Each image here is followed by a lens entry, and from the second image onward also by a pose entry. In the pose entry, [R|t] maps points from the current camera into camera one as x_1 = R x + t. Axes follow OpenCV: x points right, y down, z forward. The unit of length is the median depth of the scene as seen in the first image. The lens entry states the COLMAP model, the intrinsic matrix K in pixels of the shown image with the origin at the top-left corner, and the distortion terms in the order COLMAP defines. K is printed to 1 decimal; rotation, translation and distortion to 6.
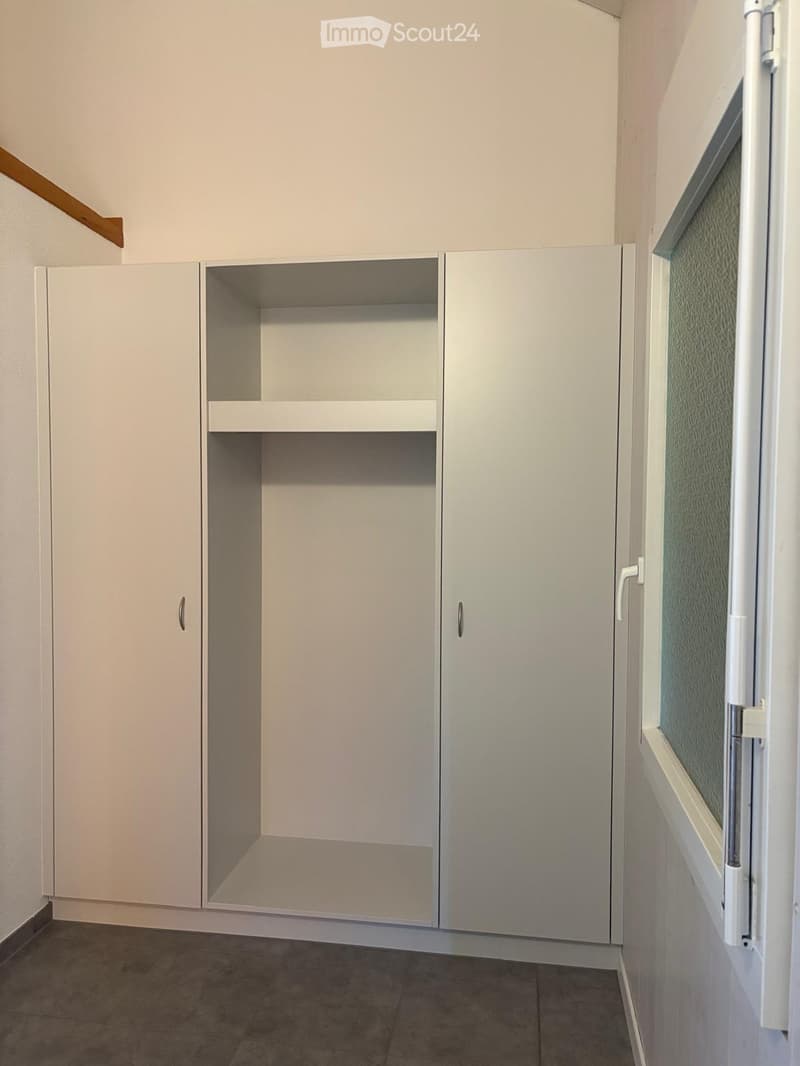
lens RADIAL K [[810.3, 0, 400.0], [0, 810.3, 533.0], [0, 0, 1]] dist [0.018307, 0.005414]
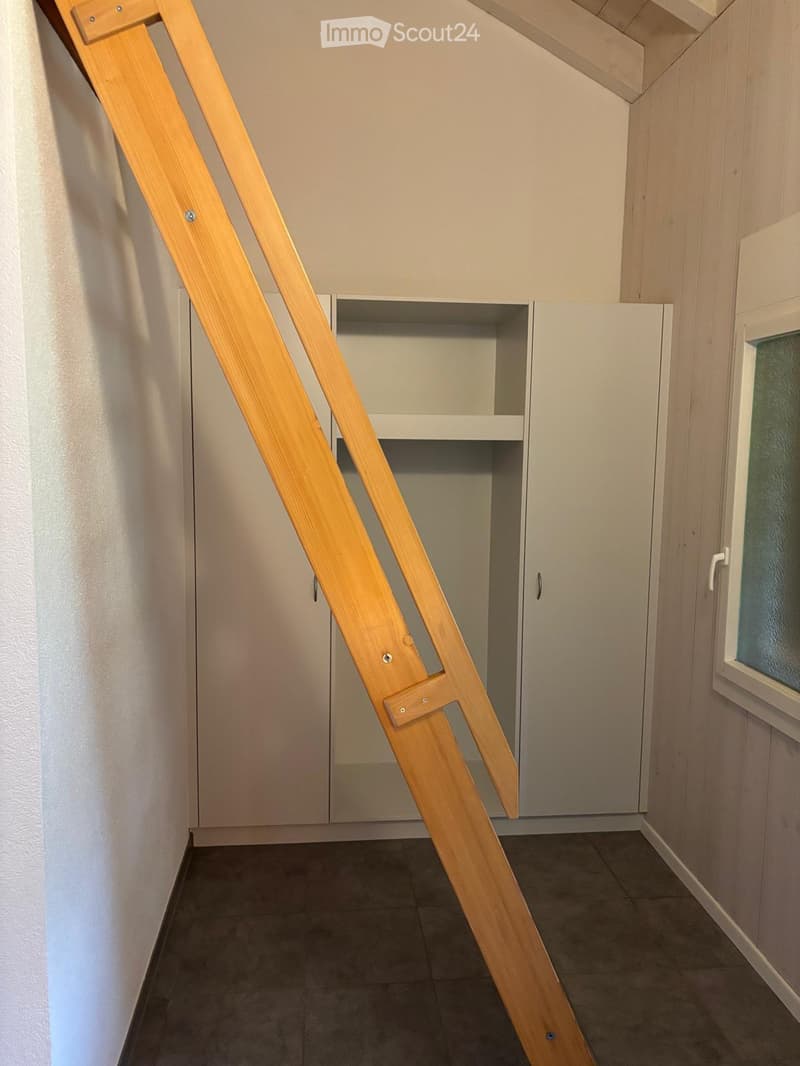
lens RADIAL K [[810.3, 0, 400.0], [0, 810.3, 533.0], [0, 0, 1]] dist [0.018307, 0.005414]
pose [[0.967684, -0.022630, 0.251147, -0.477326], [0.002500, 0.996777, 0.080184, -0.085575], [-0.252152, -0.076965, 0.964622, -0.203729]]
